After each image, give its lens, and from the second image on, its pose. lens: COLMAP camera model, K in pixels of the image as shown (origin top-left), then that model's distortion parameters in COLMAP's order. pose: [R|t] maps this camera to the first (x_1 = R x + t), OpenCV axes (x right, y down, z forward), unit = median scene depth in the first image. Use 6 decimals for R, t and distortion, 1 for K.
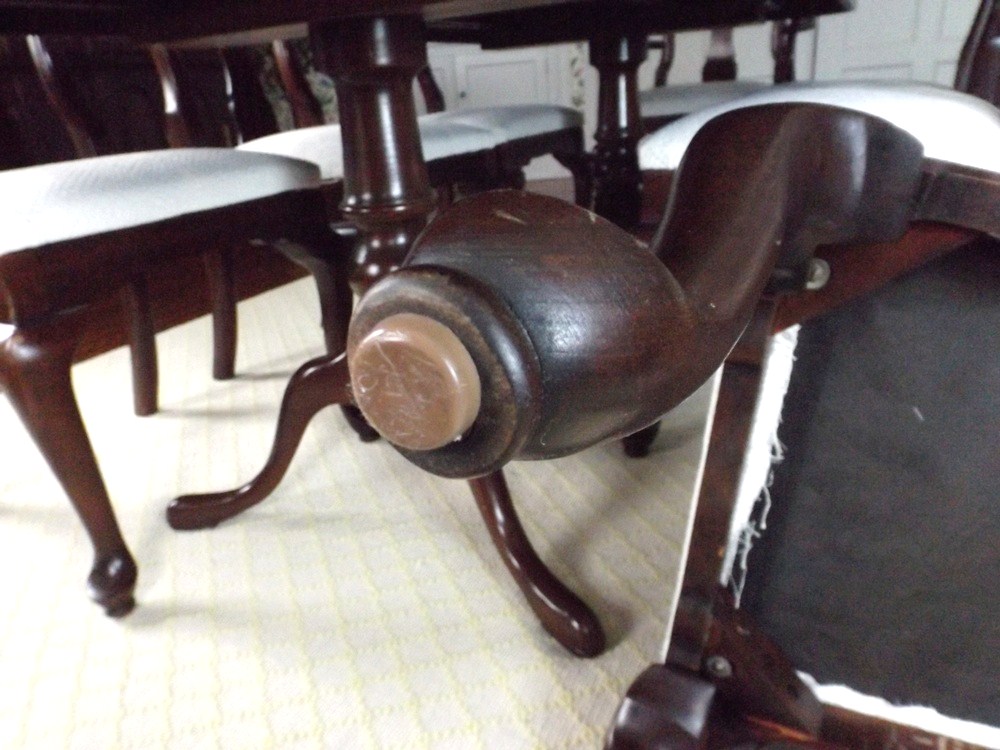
lens RADIAL K [[730.0, 0, 498.8], [0, 730.0, 390.2], [0, 0, 1]] dist [0.000252, -0.005509]
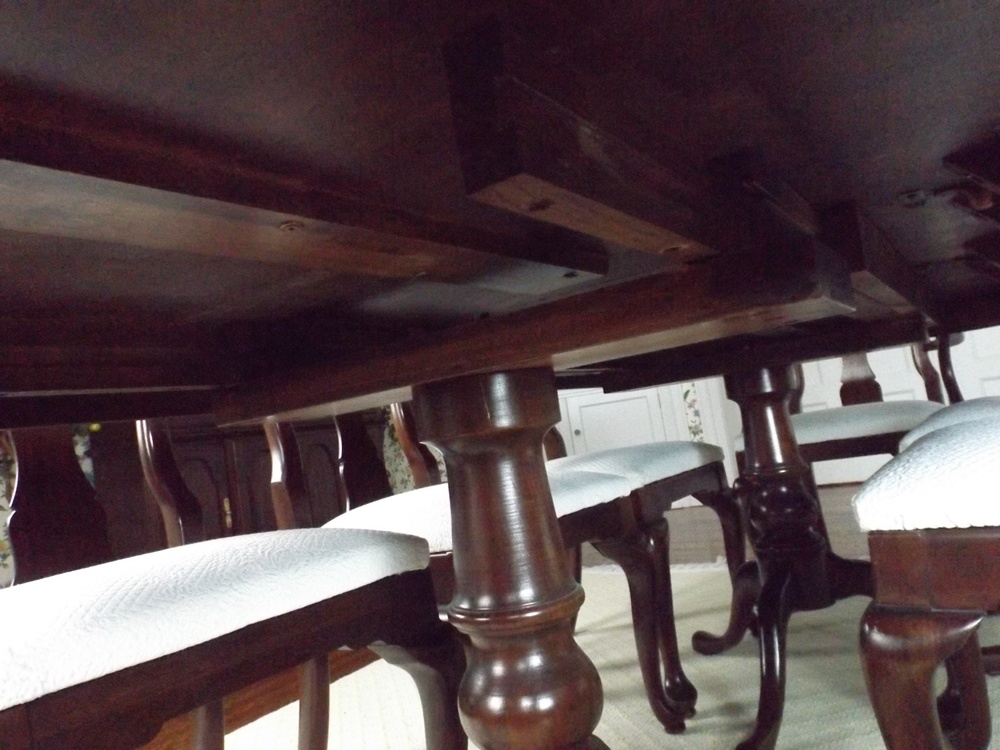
lens RADIAL K [[730.0, 0, 496.5], [0, 730.0, 380.2], [0, 0, 1]] dist [0.000252, -0.005509]
pose [[0.985881, -0.085006, -0.144266, -0.032288], [0.013094, 0.898057, -0.439684, -0.094778], [0.166935, 0.431587, 0.886491, 0.184031]]
